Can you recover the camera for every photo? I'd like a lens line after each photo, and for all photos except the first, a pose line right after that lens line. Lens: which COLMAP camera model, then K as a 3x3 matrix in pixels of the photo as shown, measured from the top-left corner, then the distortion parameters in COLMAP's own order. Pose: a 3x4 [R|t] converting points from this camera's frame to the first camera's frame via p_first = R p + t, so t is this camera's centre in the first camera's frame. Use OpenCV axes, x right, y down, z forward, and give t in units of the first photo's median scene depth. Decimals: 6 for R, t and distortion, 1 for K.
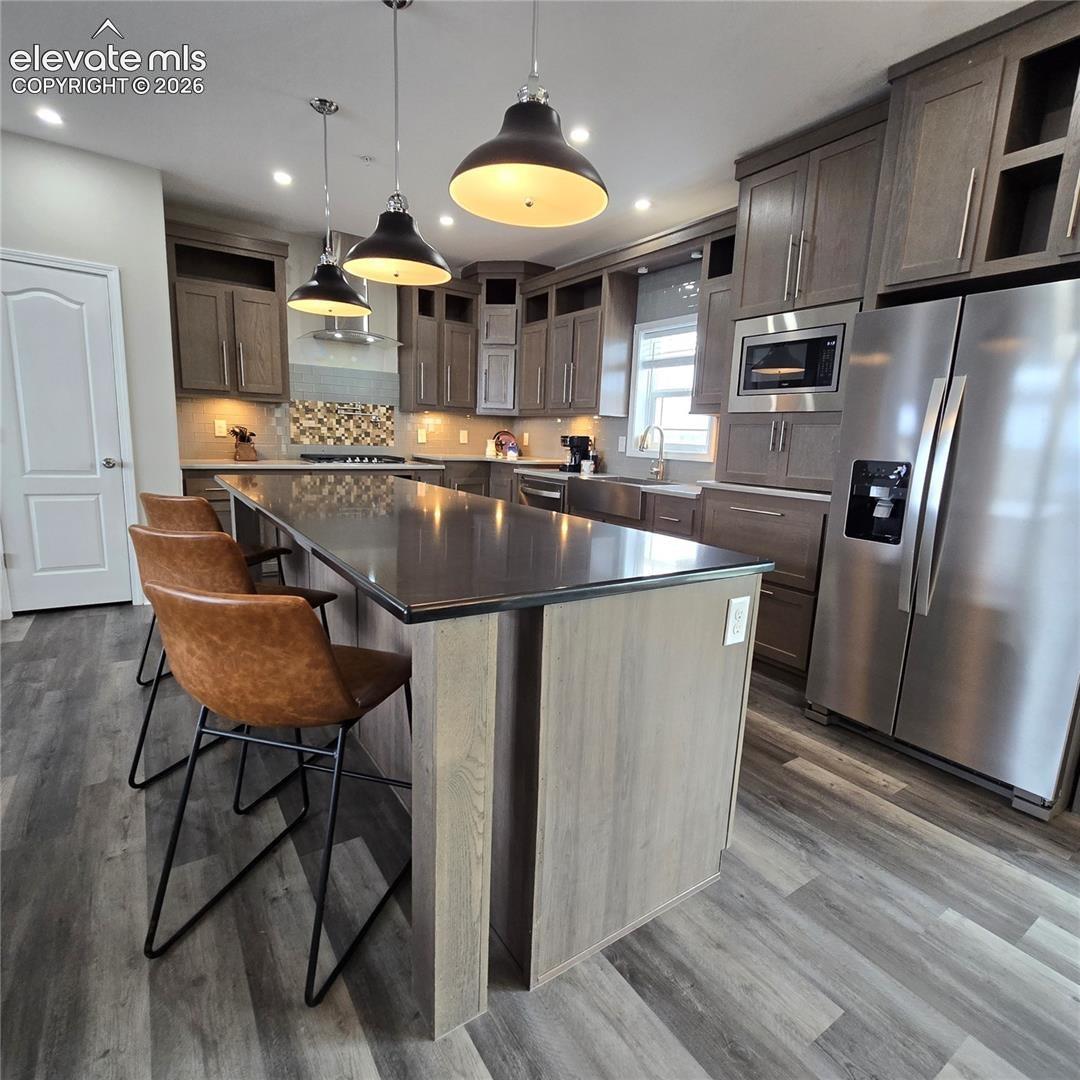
lens RADIAL K [[589.1, 0, 542.8], [0, 589.1, 539.8], [0, 0, 1]] dist [0.000488, -0.001215]
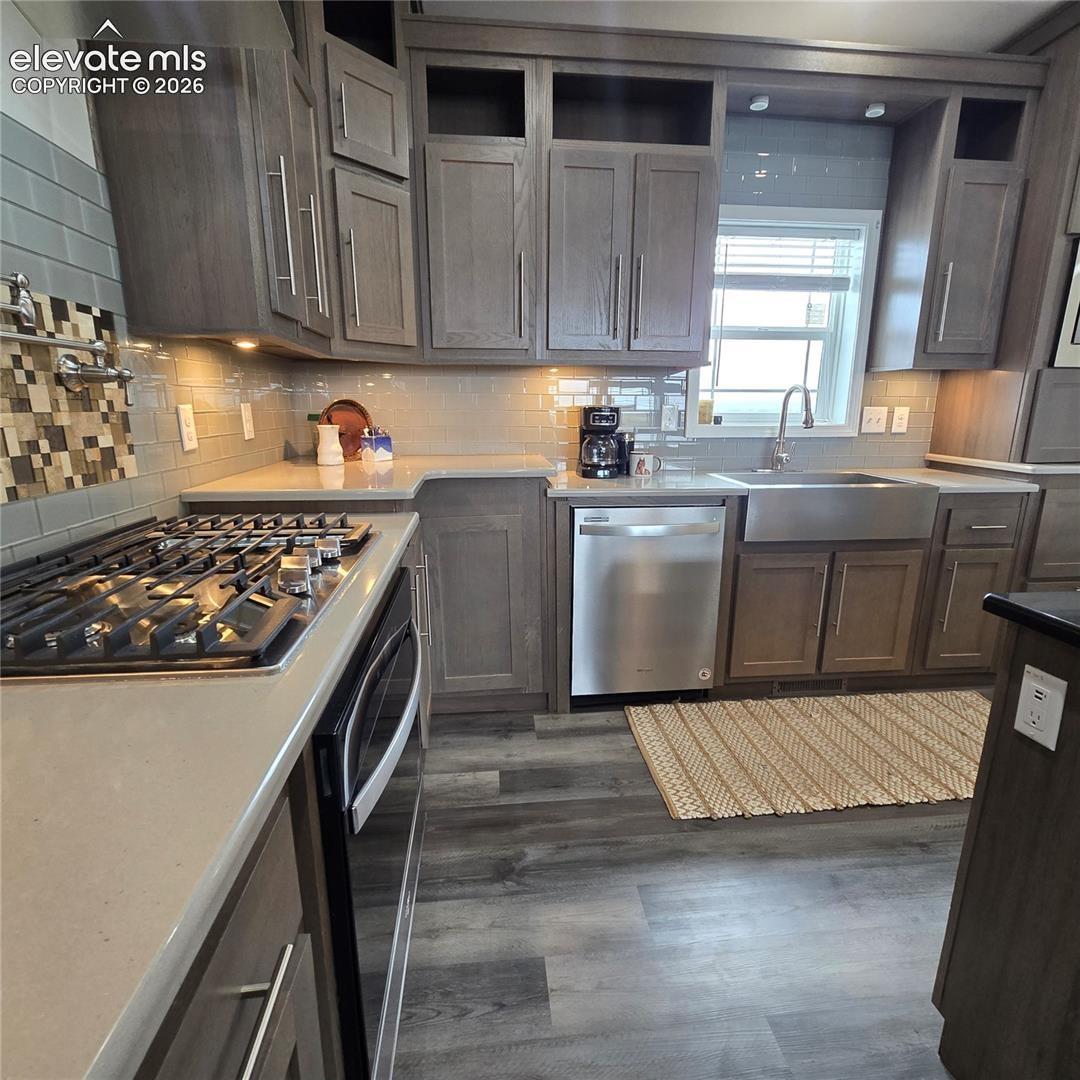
lens RADIAL K [[589.1, 0, 542.0], [0, 589.1, 544.7], [0, 0, 1]] dist [0.000488, -0.001215]
pose [[0.468215, -0.241043, 0.850102, -0.431006], [0.170692, 0.968625, 0.180636, -0.159616], [-0.866971, 0.060529, 0.494669, 0.791021]]
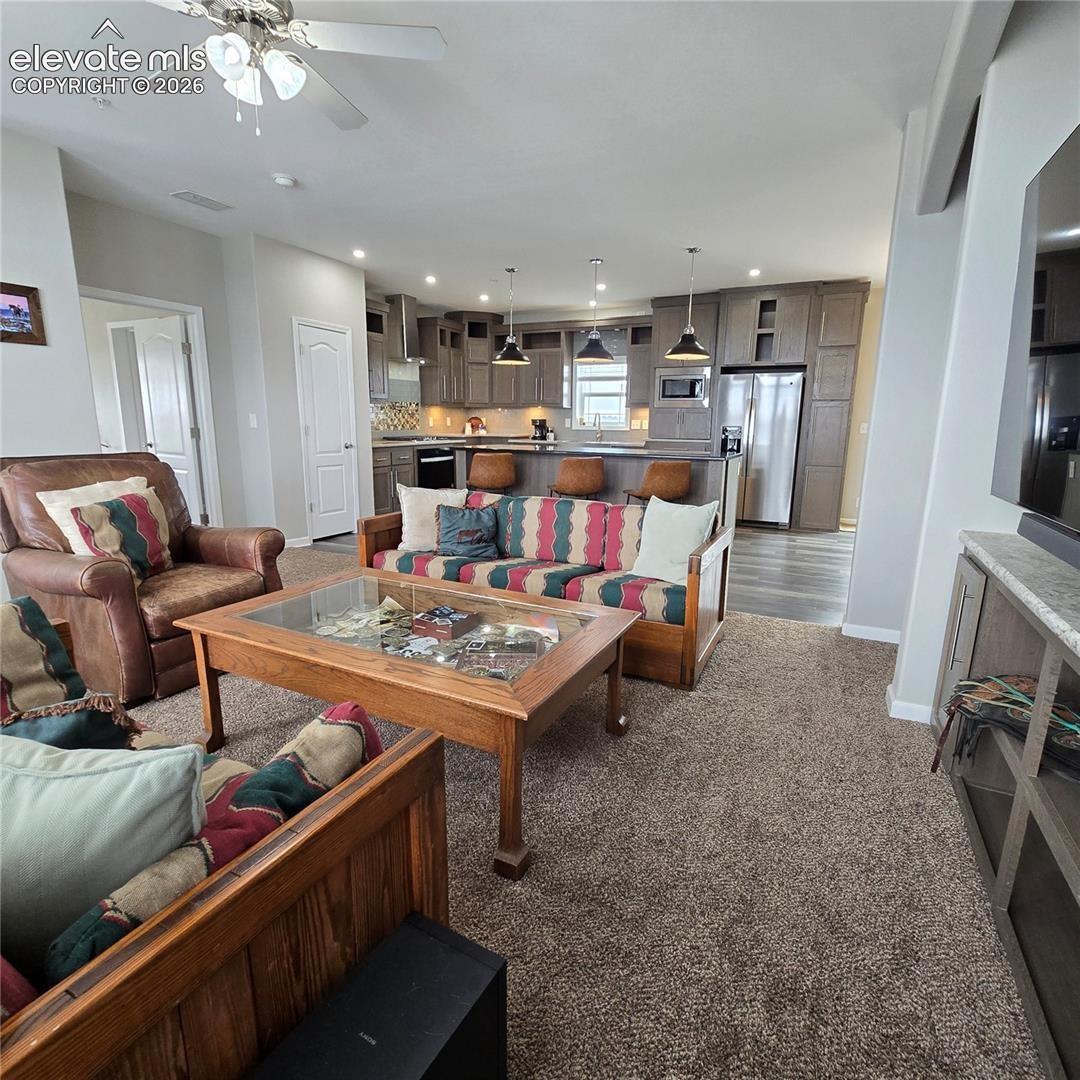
lens RADIAL K [[589.1, 0, 544.2], [0, 589.1, 541.1], [0, 0, 1]] dist [0.000488, -0.001215]
pose [[0.871154, -0.130819, 0.473263, -0.793573], [0.109986, 0.991353, 0.071574, 0.057668], [-0.478534, -0.010300, 0.878009, -0.533289]]
